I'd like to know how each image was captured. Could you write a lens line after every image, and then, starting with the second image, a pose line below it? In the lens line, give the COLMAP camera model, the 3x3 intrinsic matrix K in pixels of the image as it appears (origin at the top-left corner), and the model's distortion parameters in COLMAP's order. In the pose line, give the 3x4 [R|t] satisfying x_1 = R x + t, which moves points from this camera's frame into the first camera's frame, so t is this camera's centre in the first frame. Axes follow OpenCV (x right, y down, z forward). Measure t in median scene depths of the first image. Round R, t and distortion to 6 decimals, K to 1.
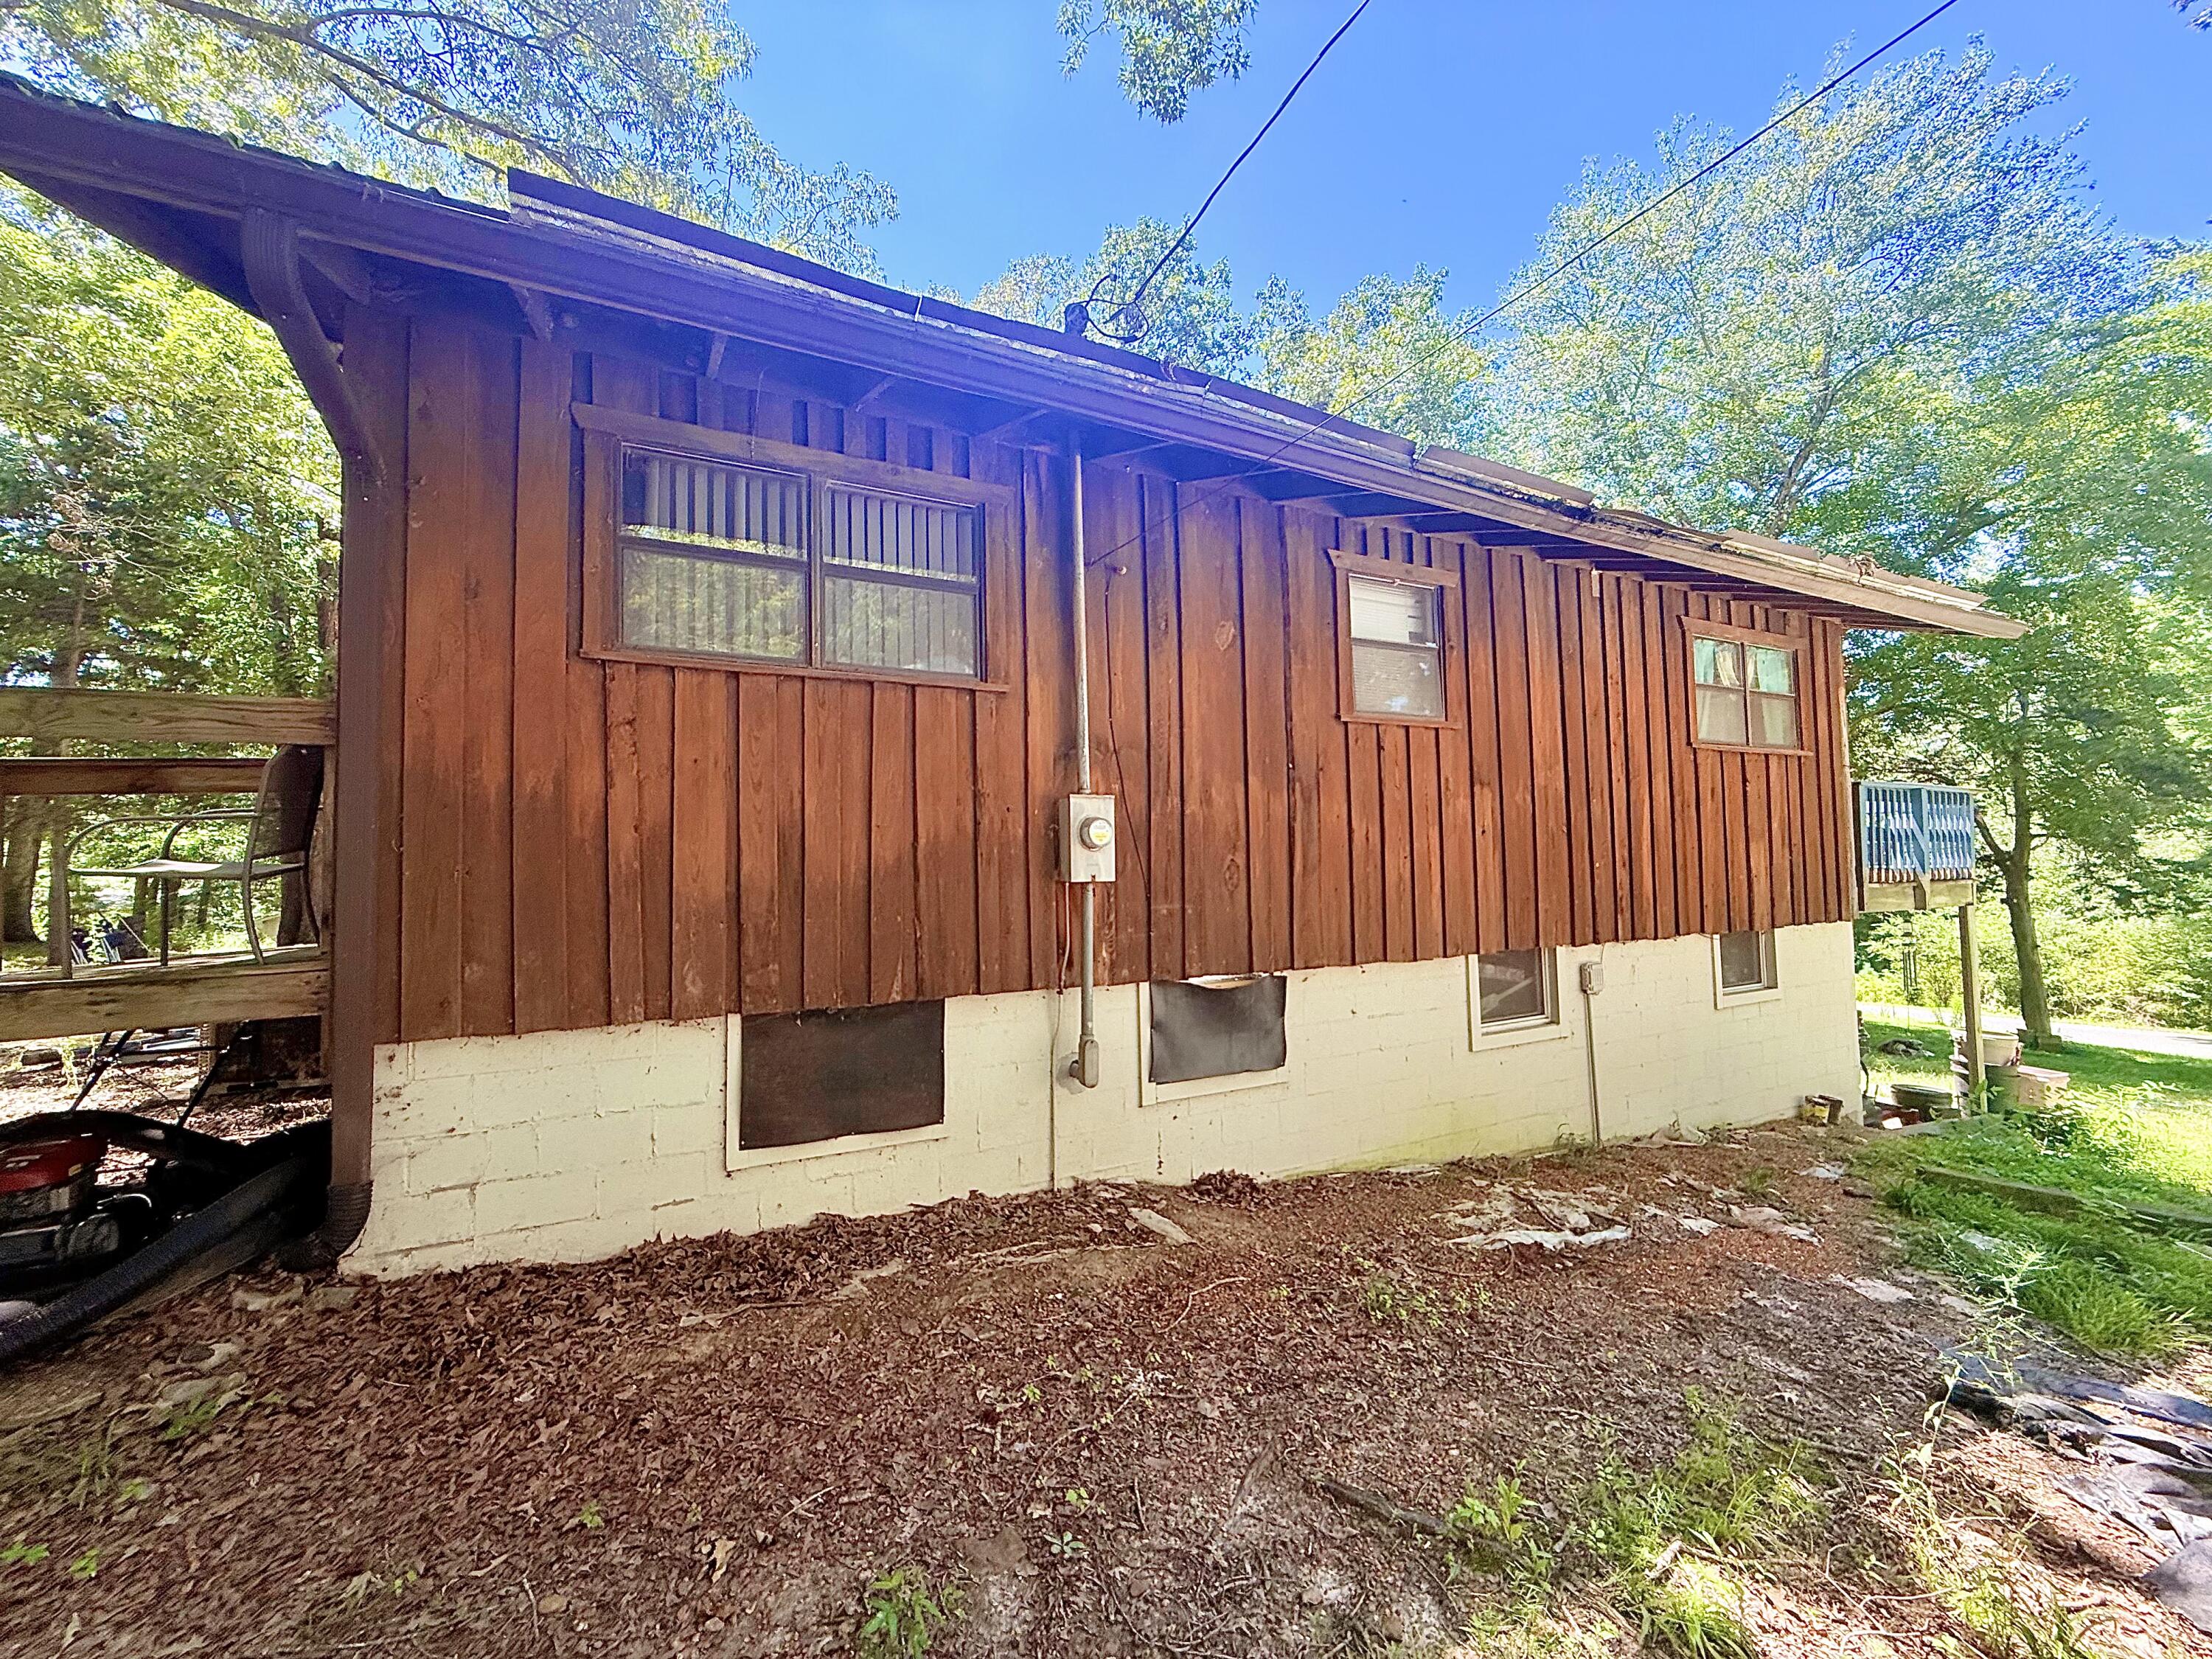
lens RADIAL K [[878.6, 0, 1106.0], [0, 878.6, 829.5], [0, 0, 1]] dist [-0.001978, -0.000020]
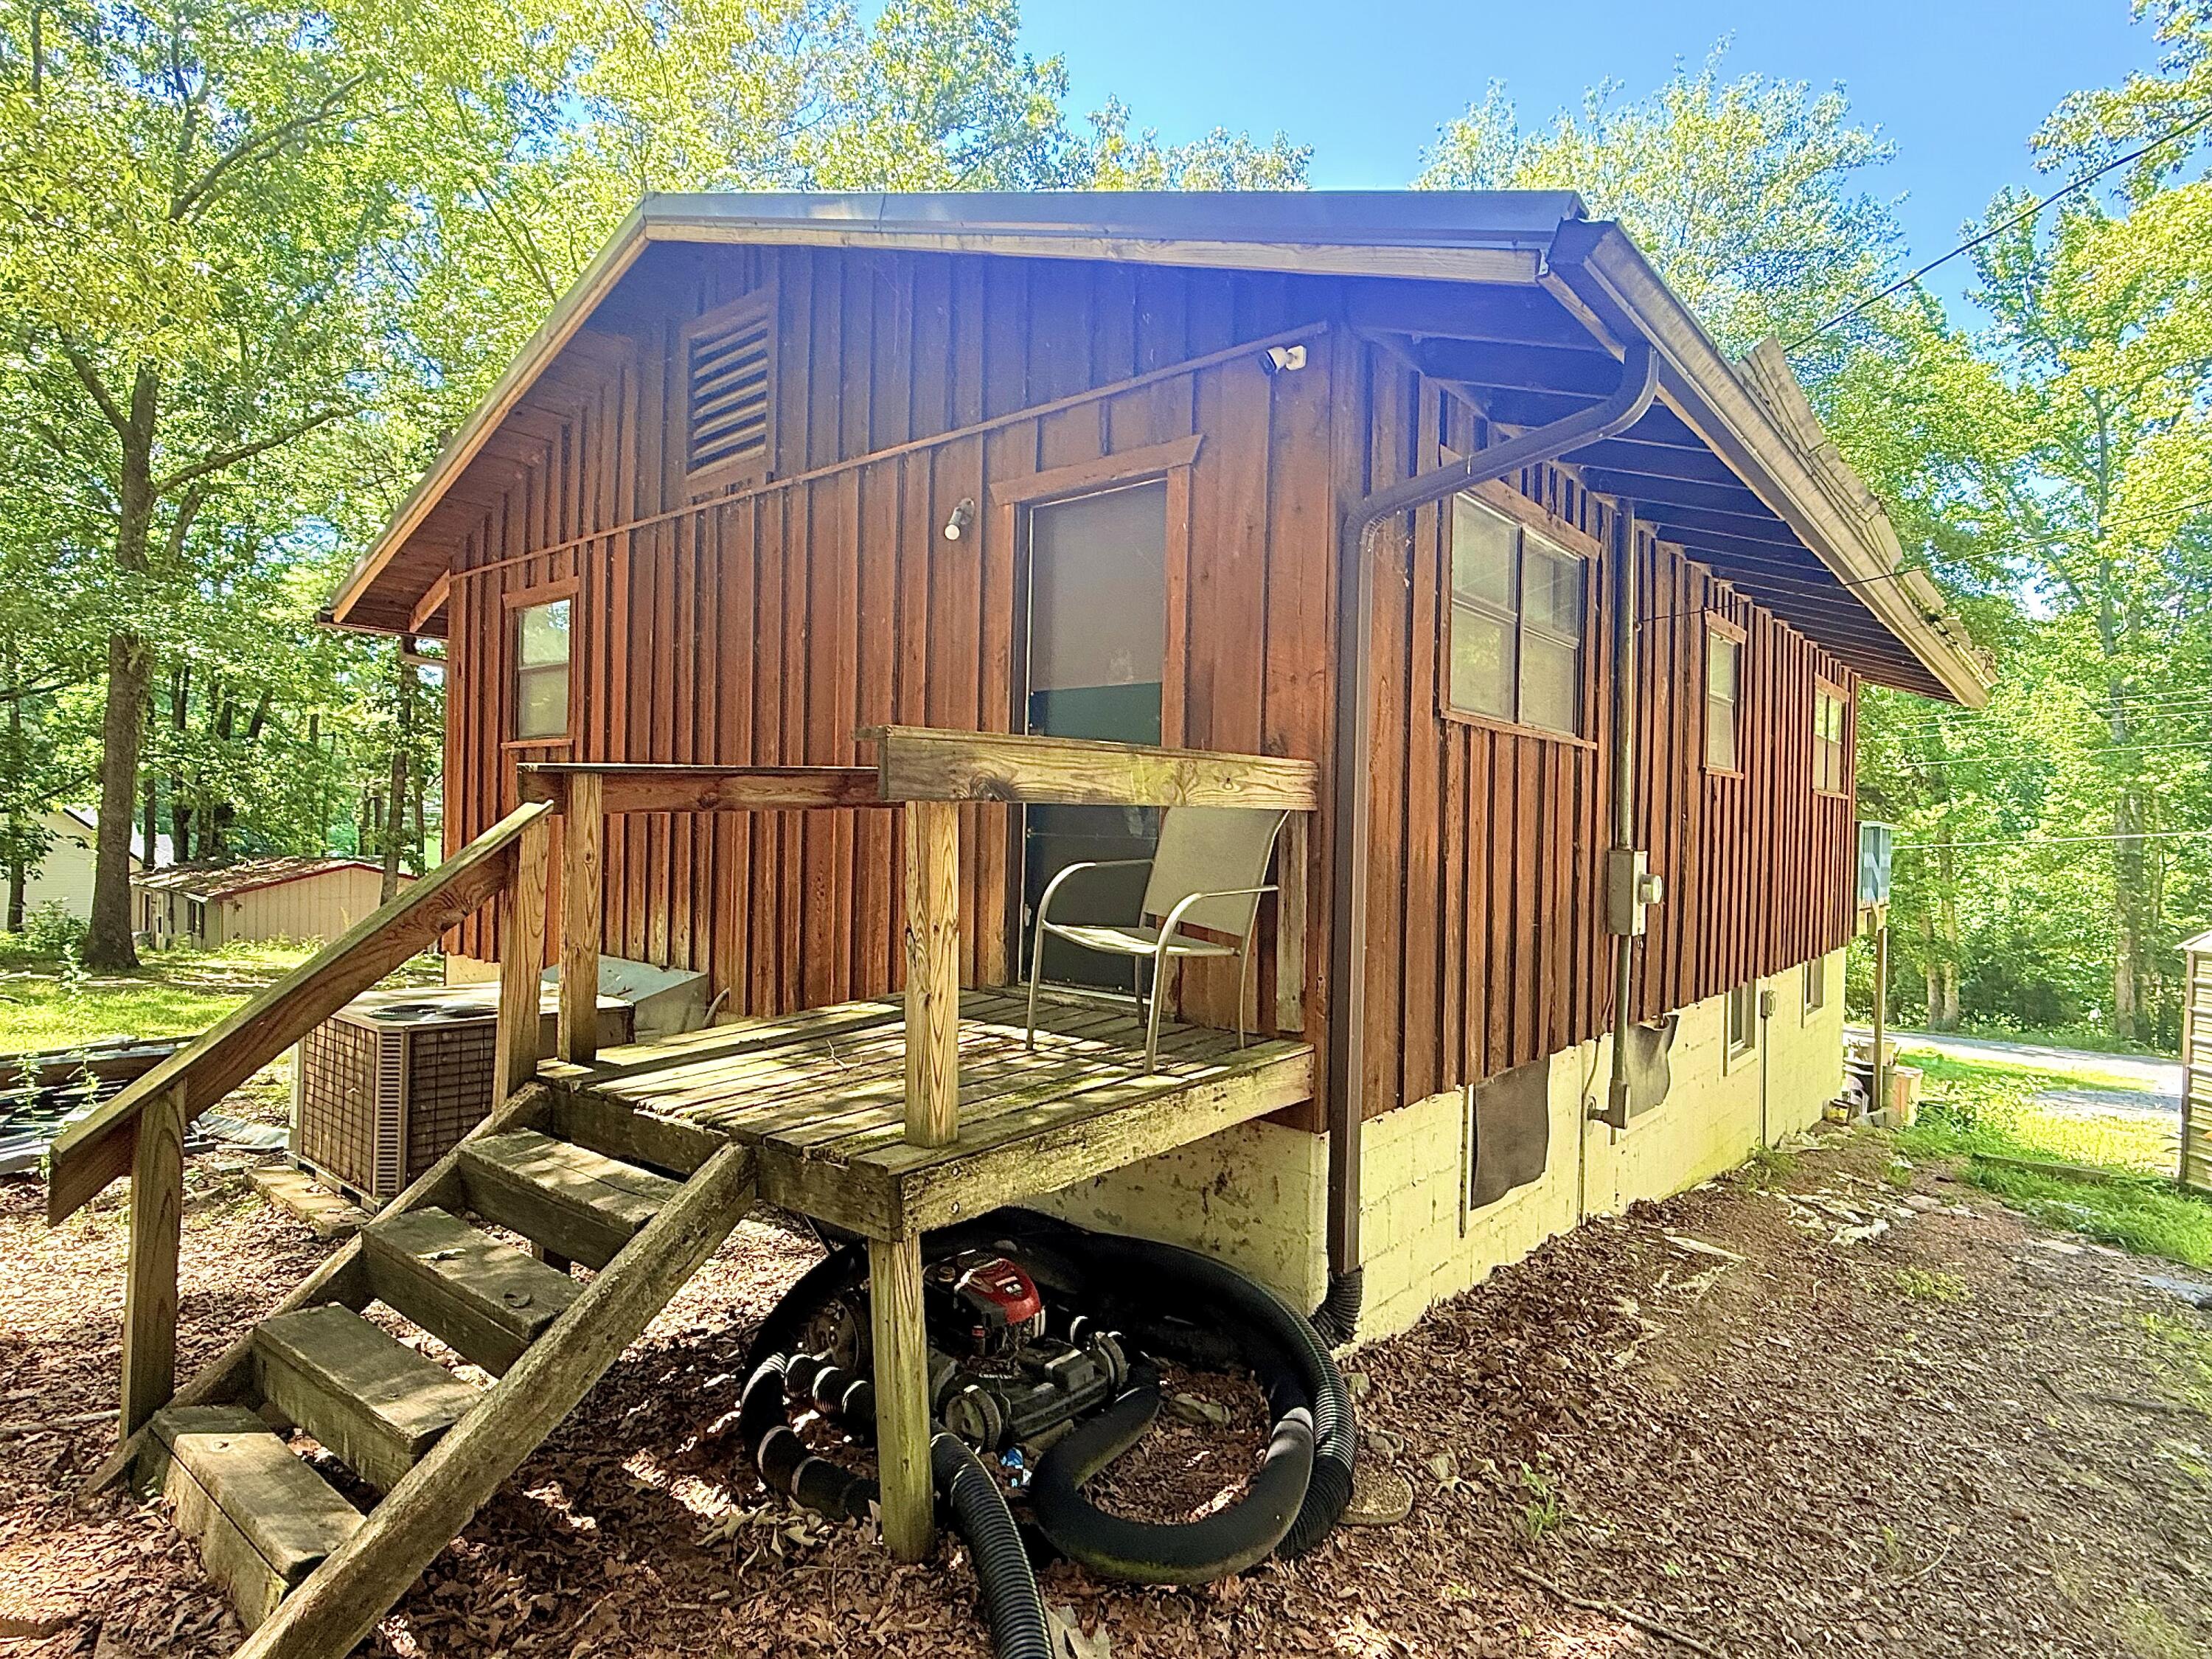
lens RADIAL K [[1179.8, 0, 1108.3], [0, 1179.8, 836.5], [0, 0, 1]] dist [0.002678, 0.000610]
pose [[0.922269, 0.035877, 0.384880, -1.043137], [-0.055797, 0.997612, 0.040709, -0.072029], [-0.382501, -0.059020, 0.922068, -0.043983]]
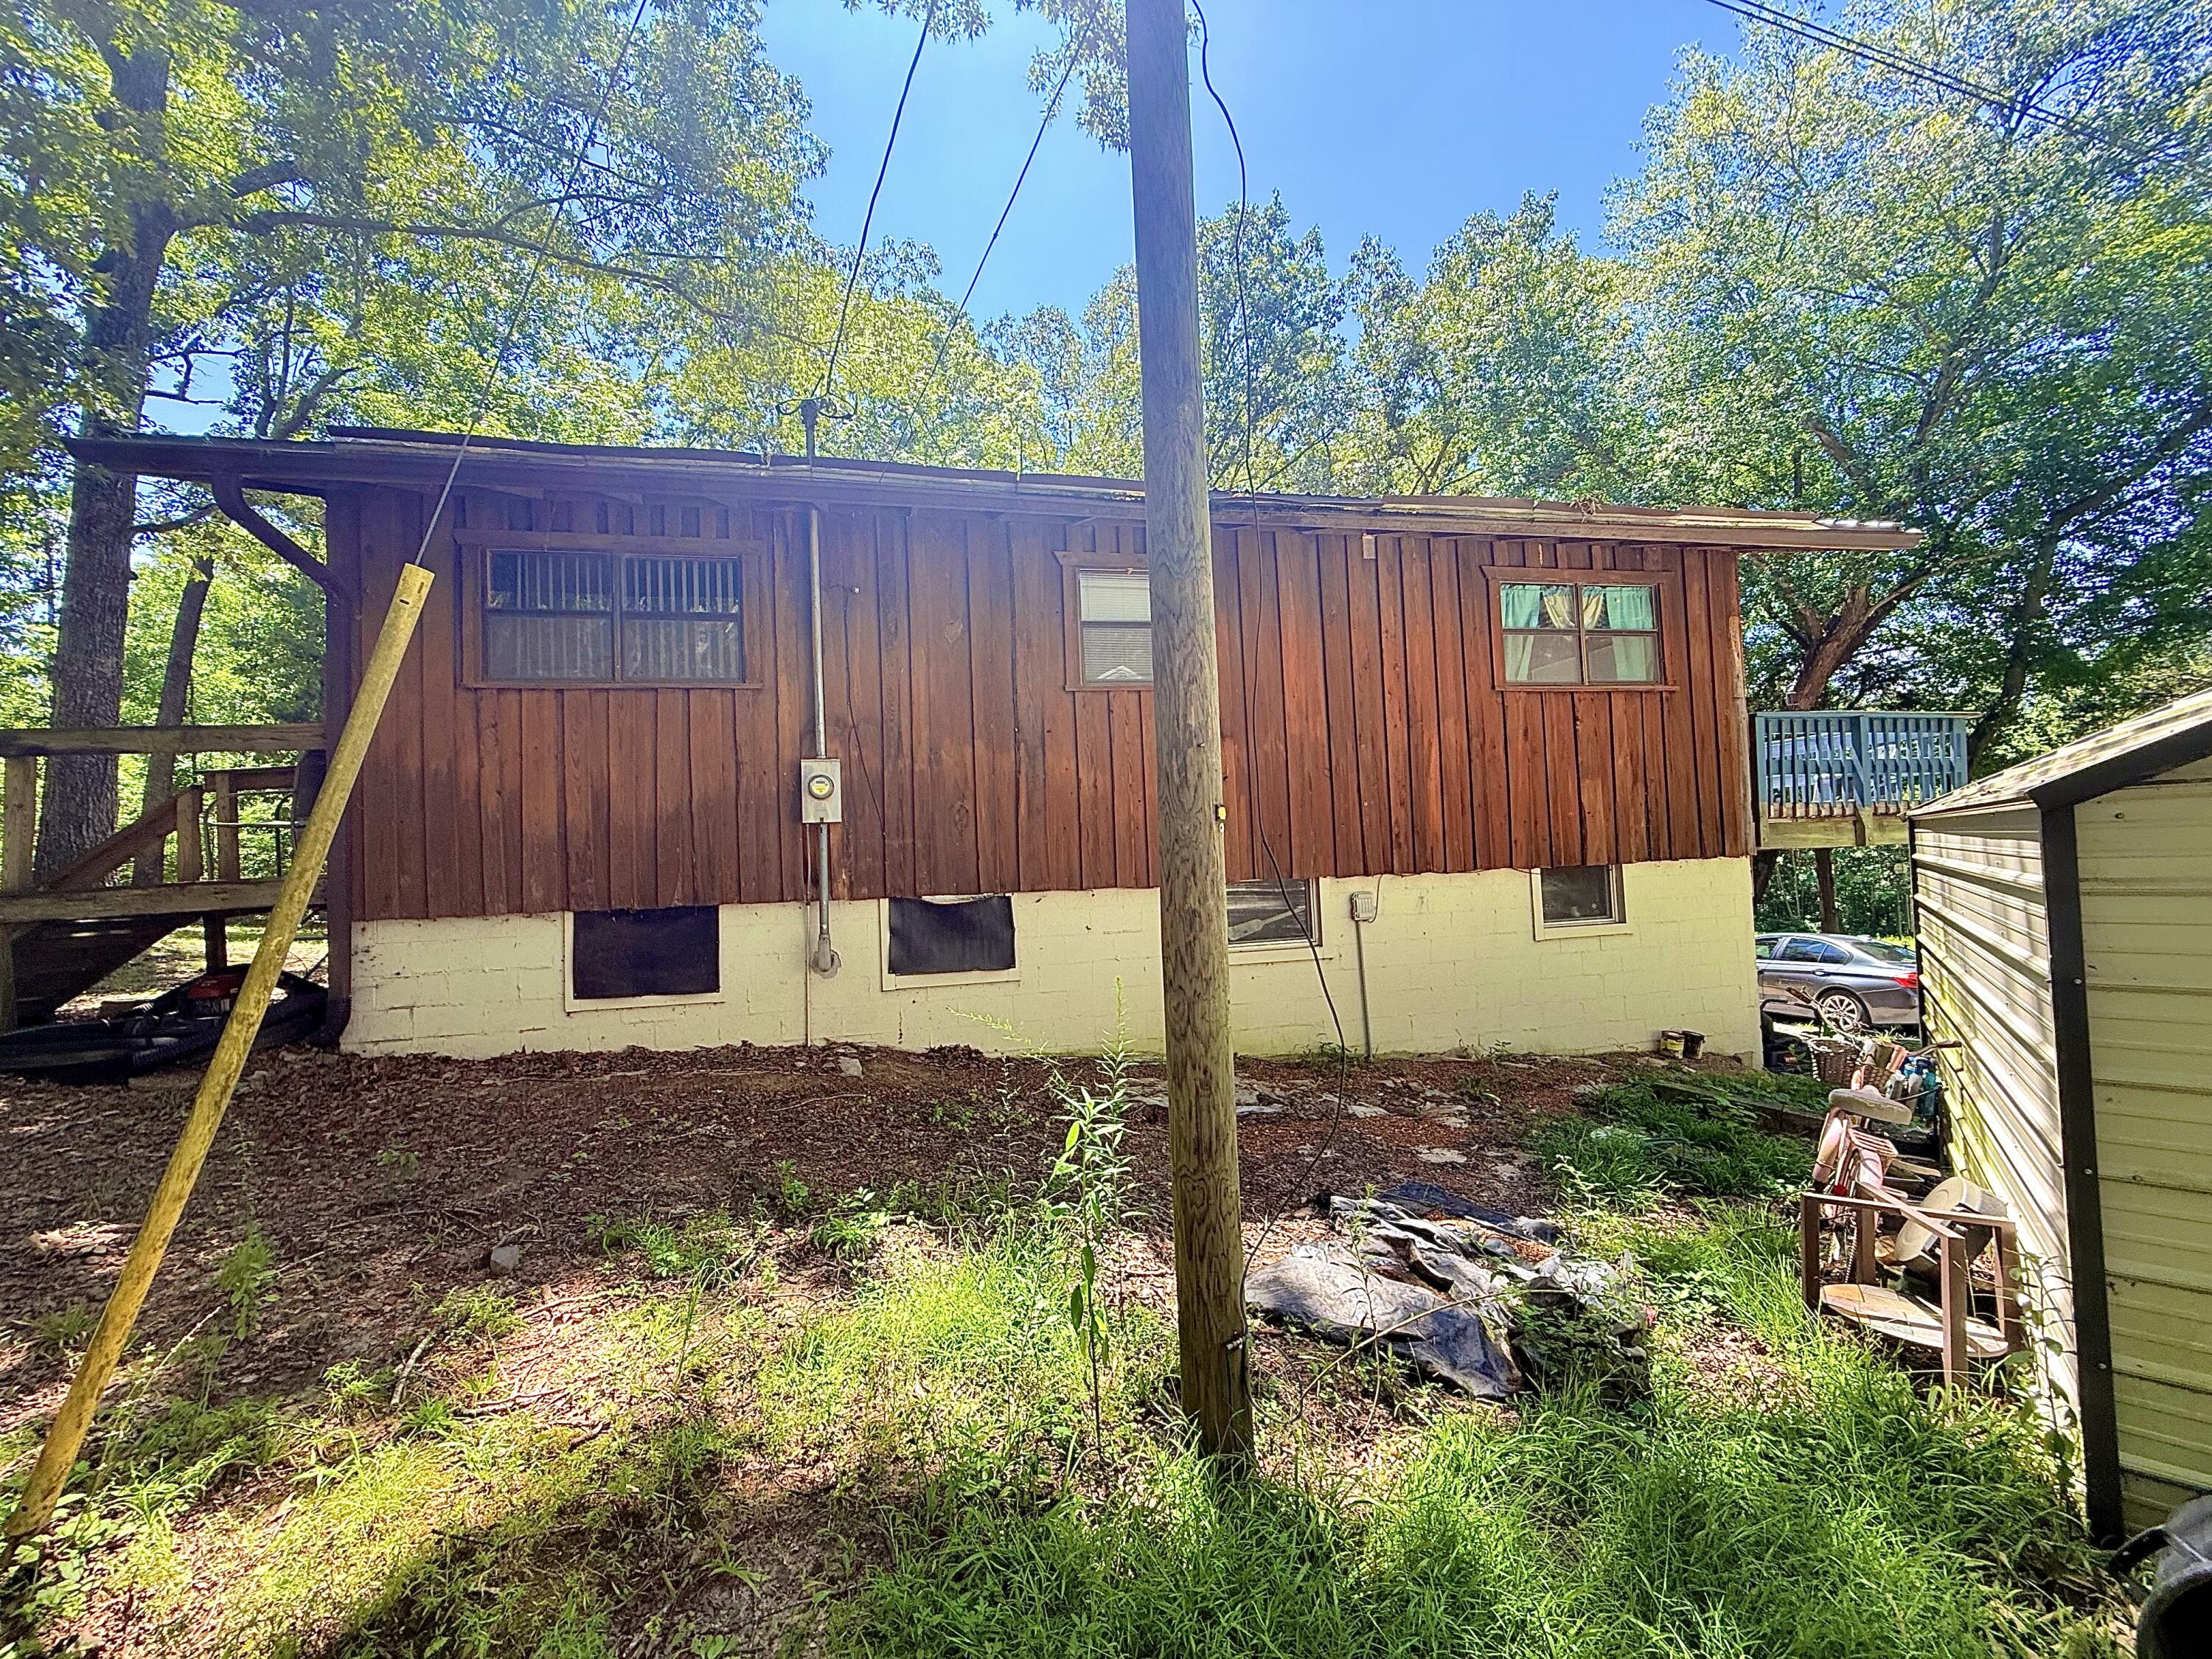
lens RADIAL K [[878.6, 0, 1106.0], [0, 878.6, 829.5], [0, 0, 1]] dist [-0.001978, -0.000020]
pose [[0.967316, -0.030115, -0.251780, 0.699052], [0.034279, 0.999338, 0.012167, 0.063391], [0.251247, -0.020400, 0.967708, -0.199233]]
